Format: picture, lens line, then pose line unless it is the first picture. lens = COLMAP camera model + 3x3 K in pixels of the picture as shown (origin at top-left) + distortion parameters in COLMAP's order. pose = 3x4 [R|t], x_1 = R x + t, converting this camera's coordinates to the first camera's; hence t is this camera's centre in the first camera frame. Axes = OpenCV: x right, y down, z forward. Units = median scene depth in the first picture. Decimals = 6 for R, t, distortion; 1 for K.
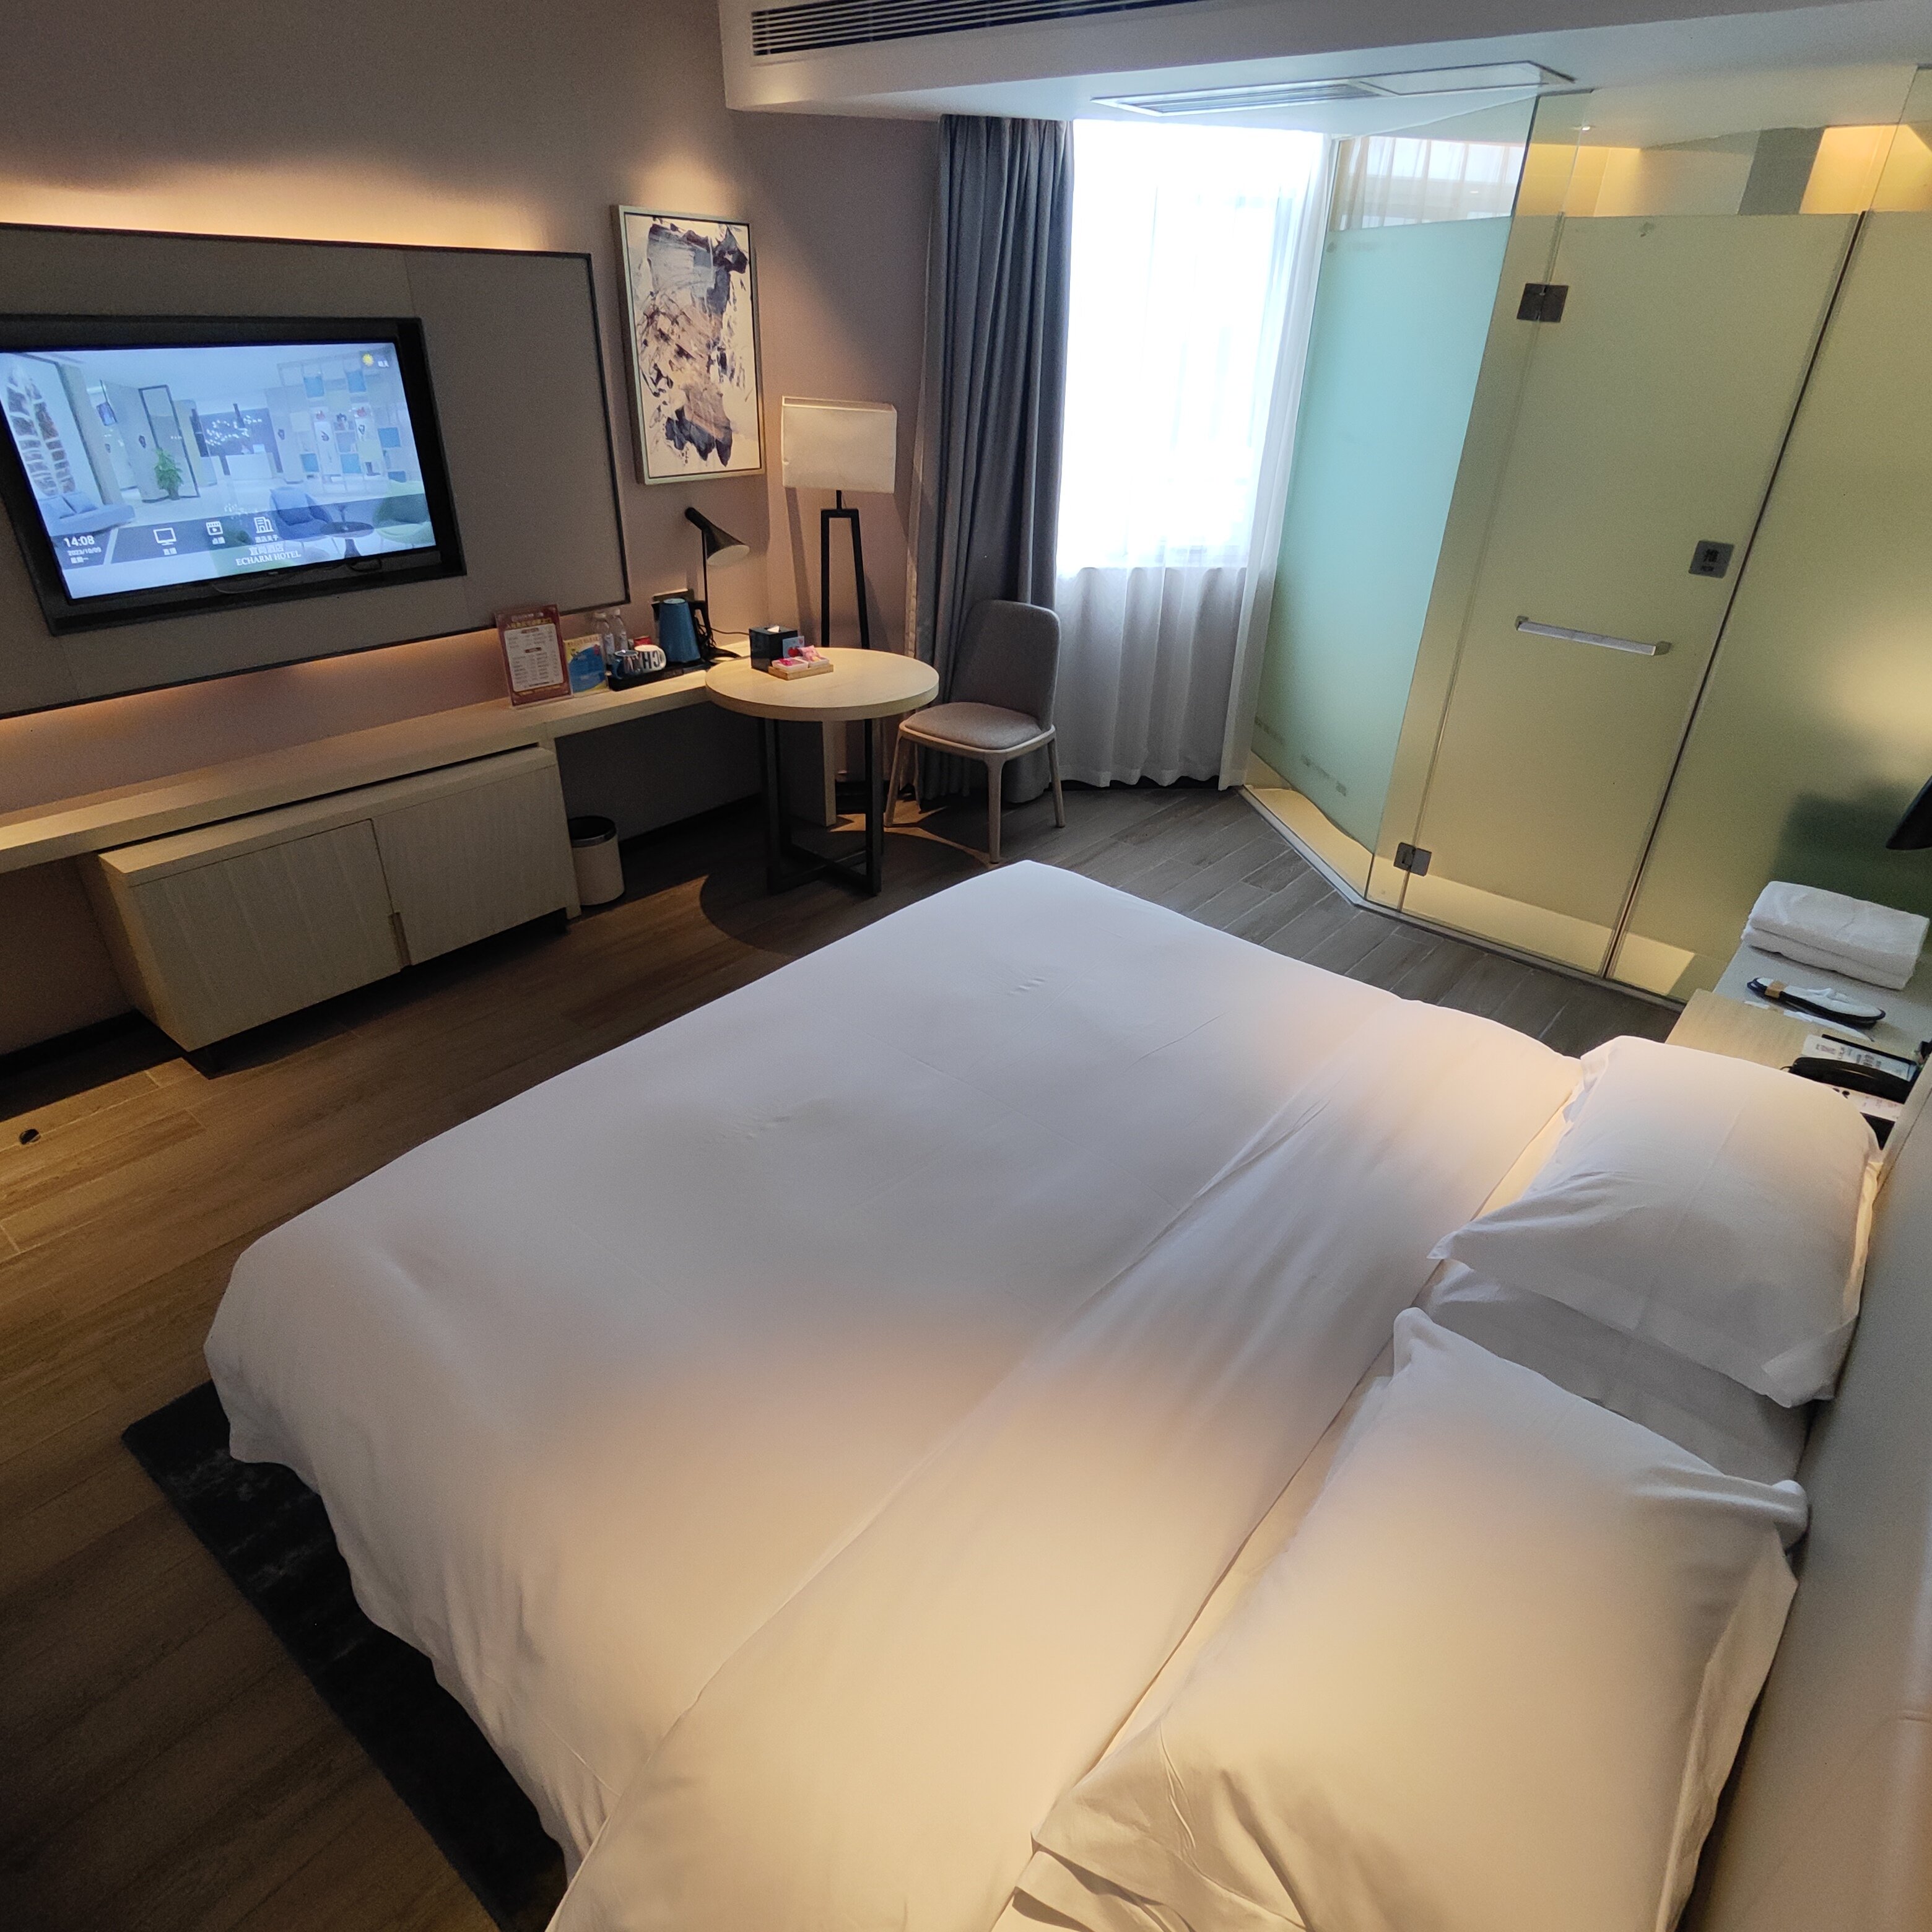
lens RADIAL K [[1178.6, 0, 971.1], [0, 1178.6, 959.9], [0, 0, 1]] dist [0.013888, -0.007652]
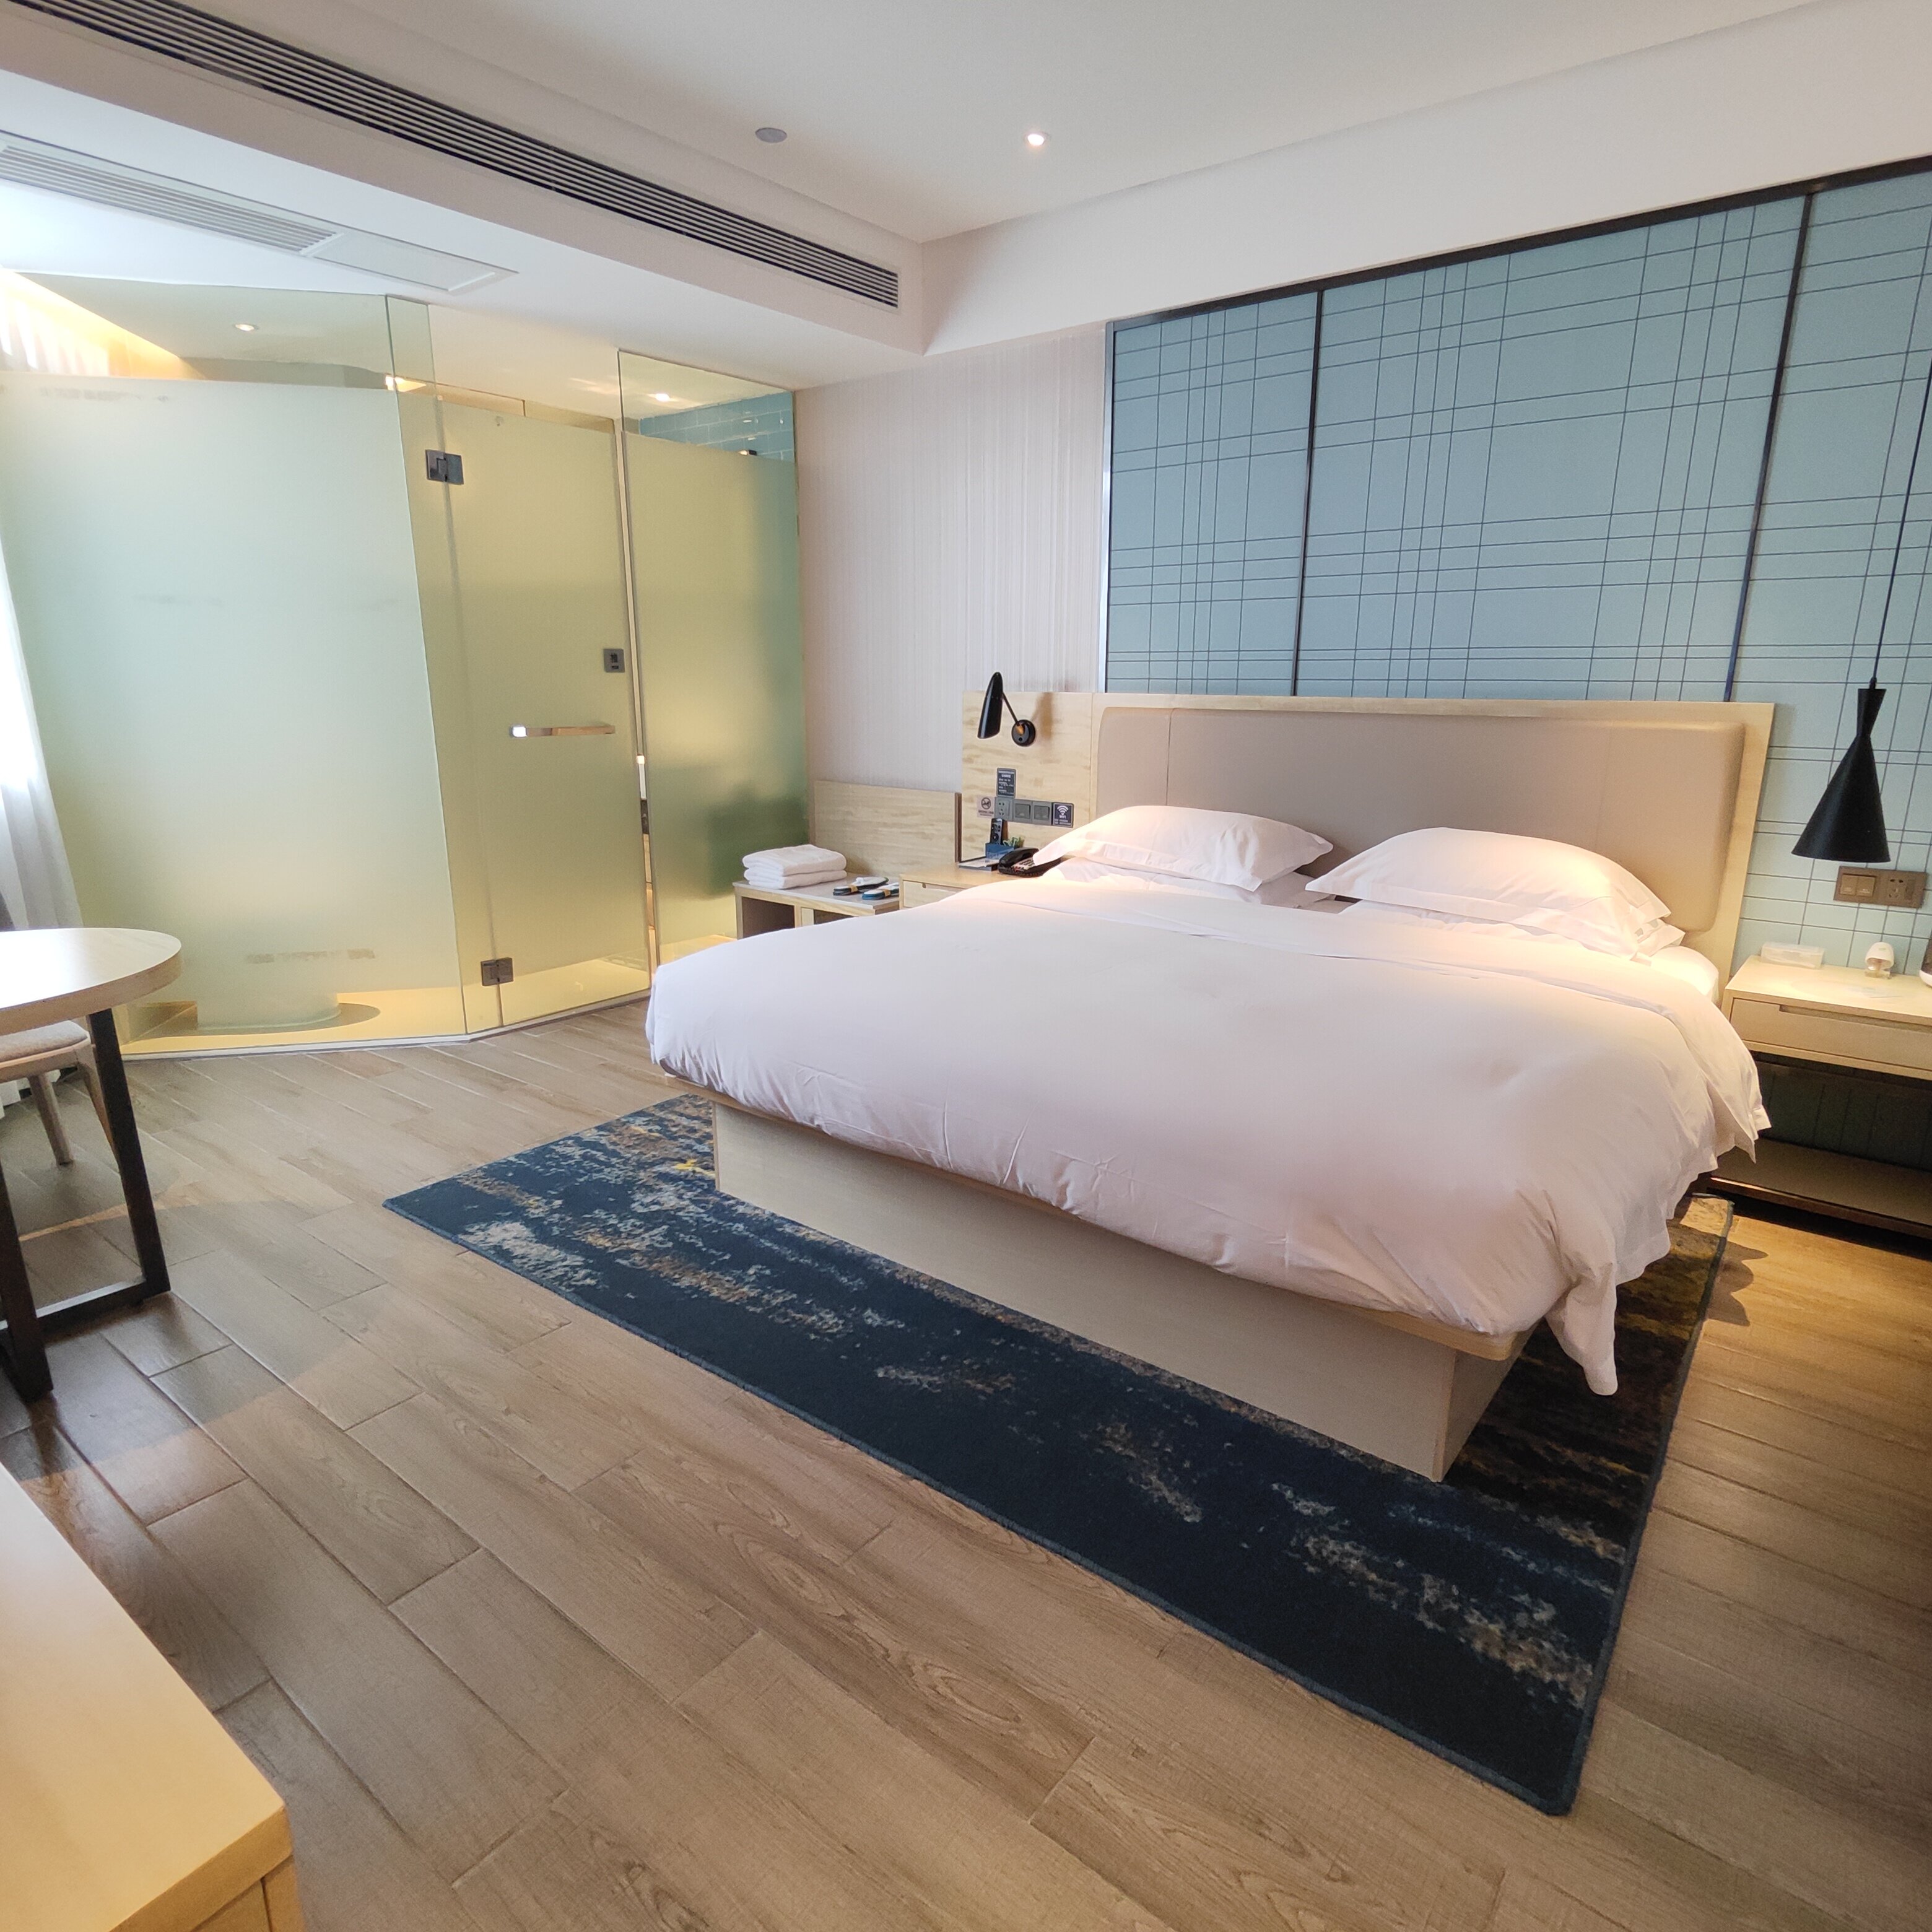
lens RADIAL K [[1178.6, 0, 969.4], [0, 1178.6, 948.8], [0, 0, 1]] dist [0.013888, -0.007652]
pose [[-0.016790, -0.264058, 0.964361, -0.778719], [0.484953, 0.841304, 0.238807, -0.185712], [-0.874379, 0.471679, 0.113930, 0.644310]]
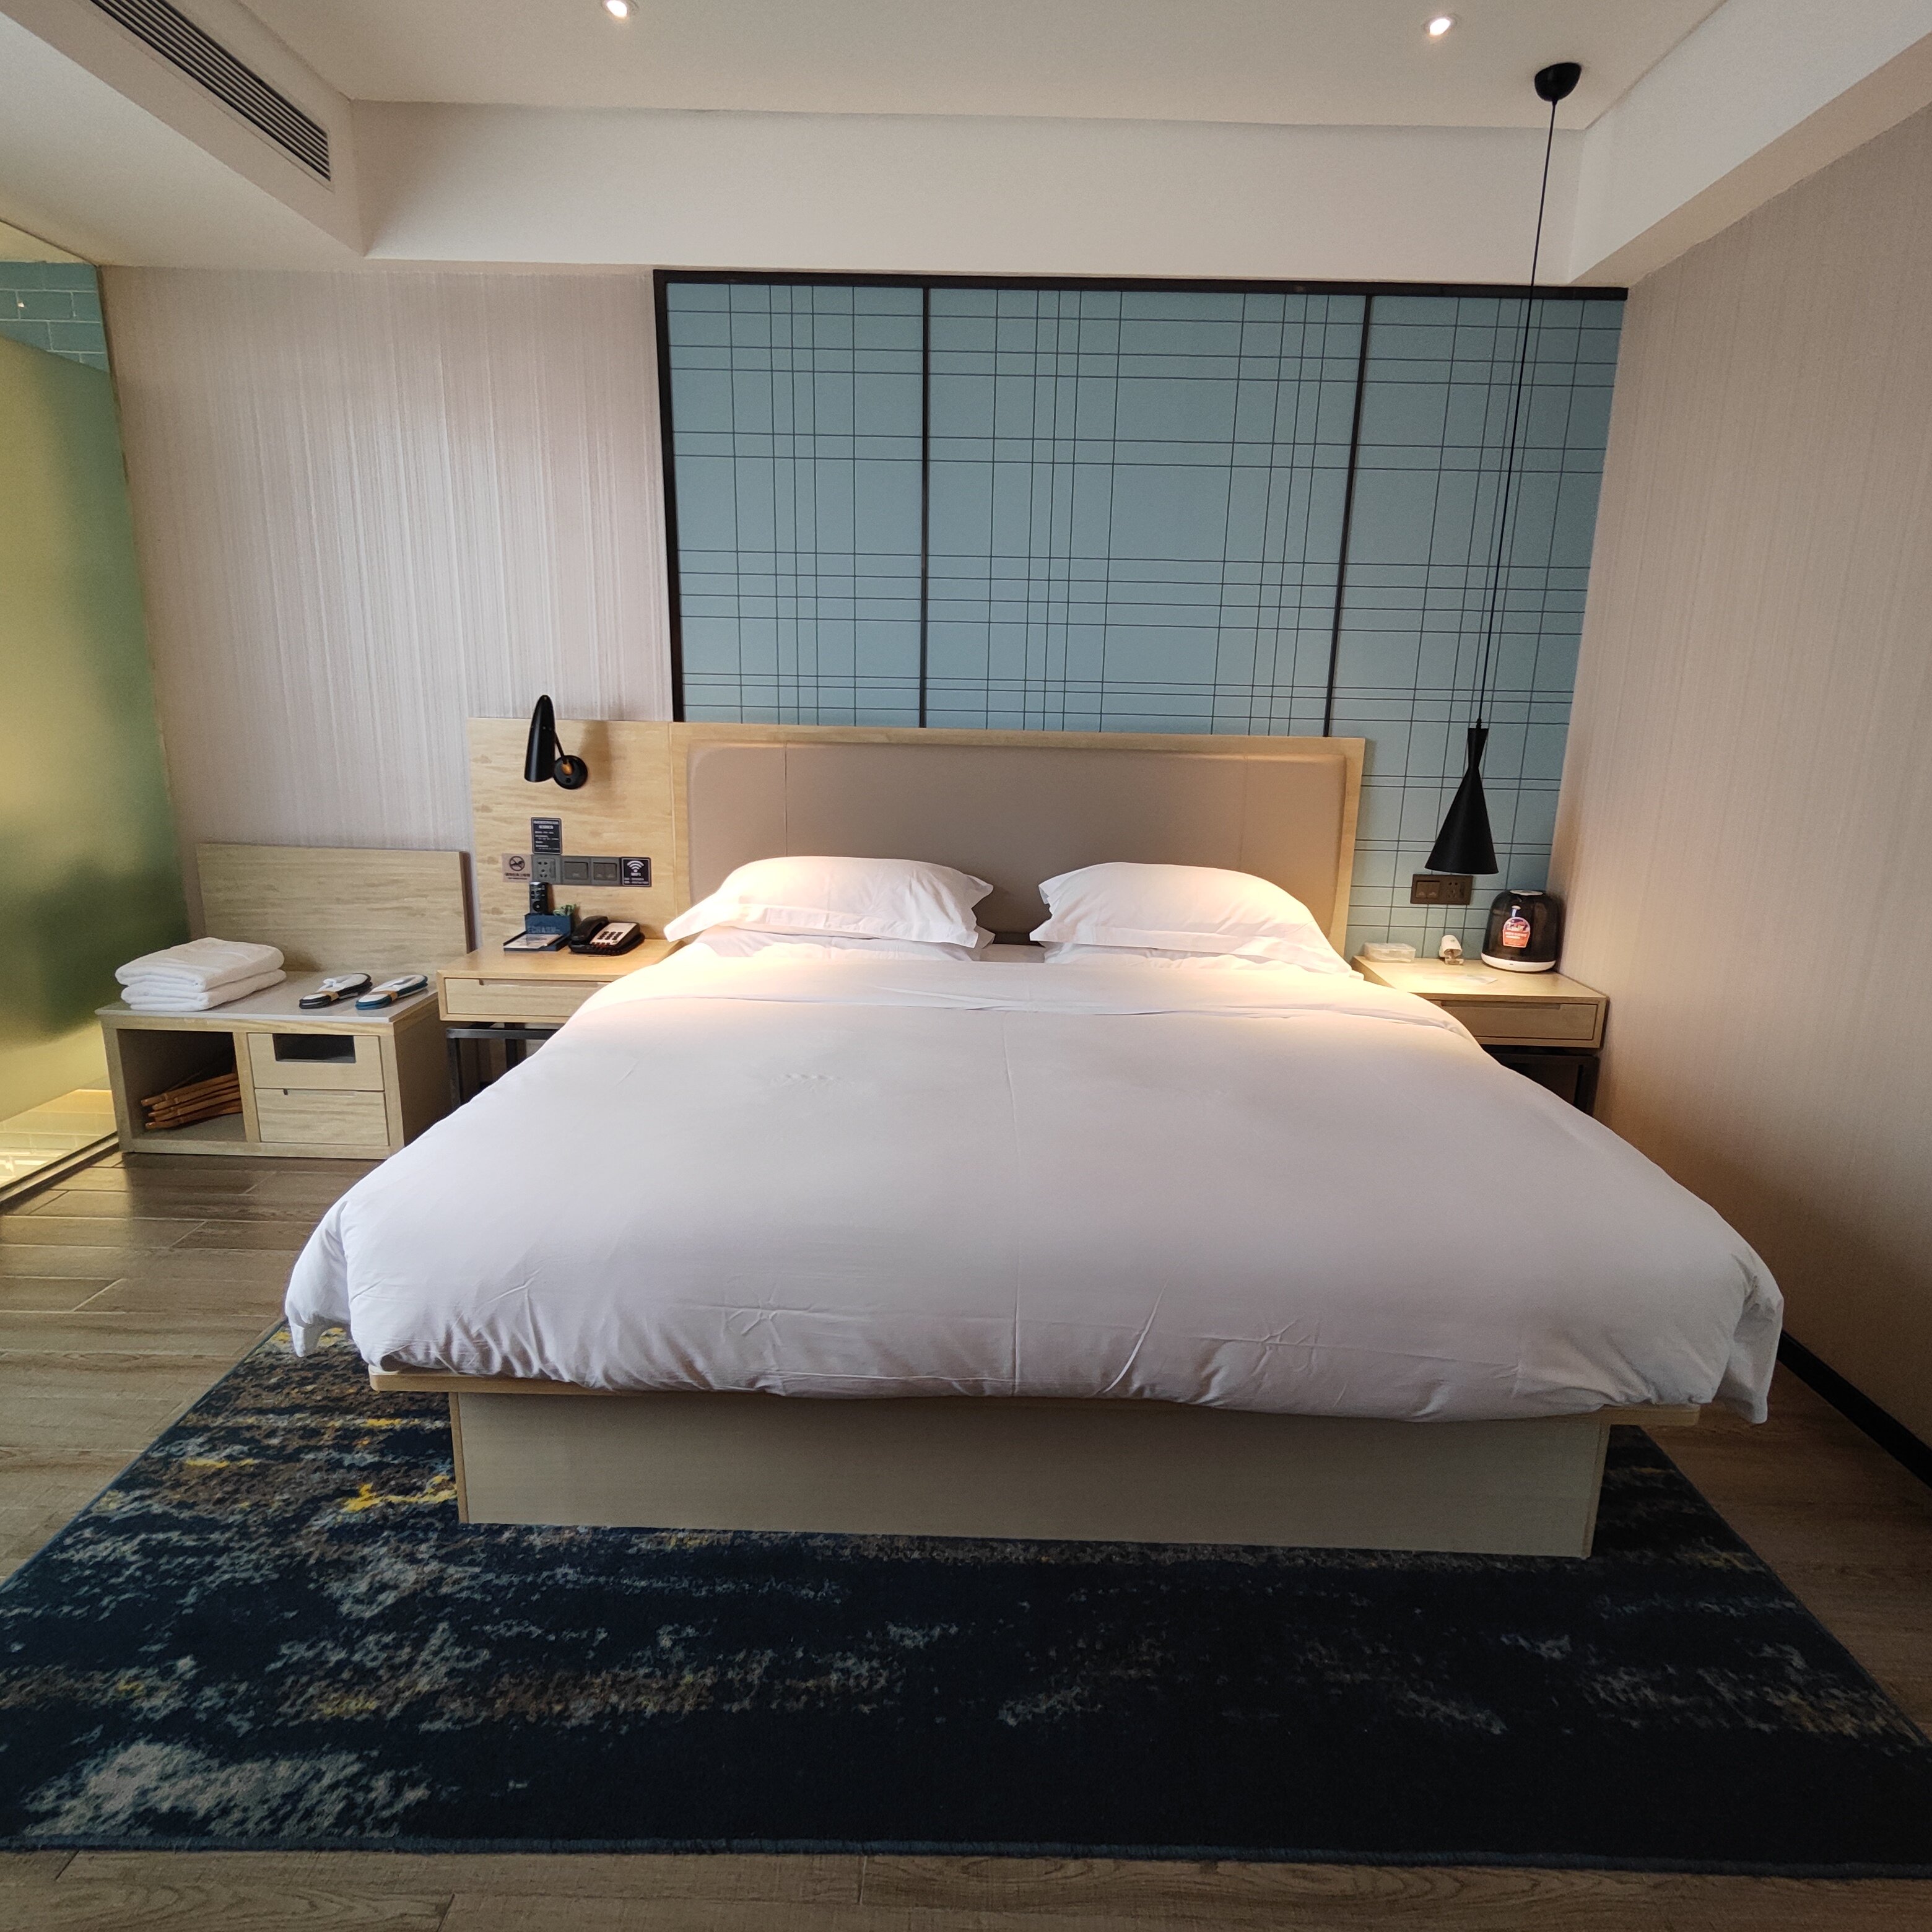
lens RADIAL K [[1178.6, 0, 973.7], [0, 1178.6, 958.3], [0, 0, 1]] dist [0.013888, -0.007652]
pose [[-0.614286, -0.219907, 0.757822, -0.481899], [0.347285, 0.787024, 0.509888, -0.326432], [-0.708552, 0.576397, -0.407087, 0.900637]]
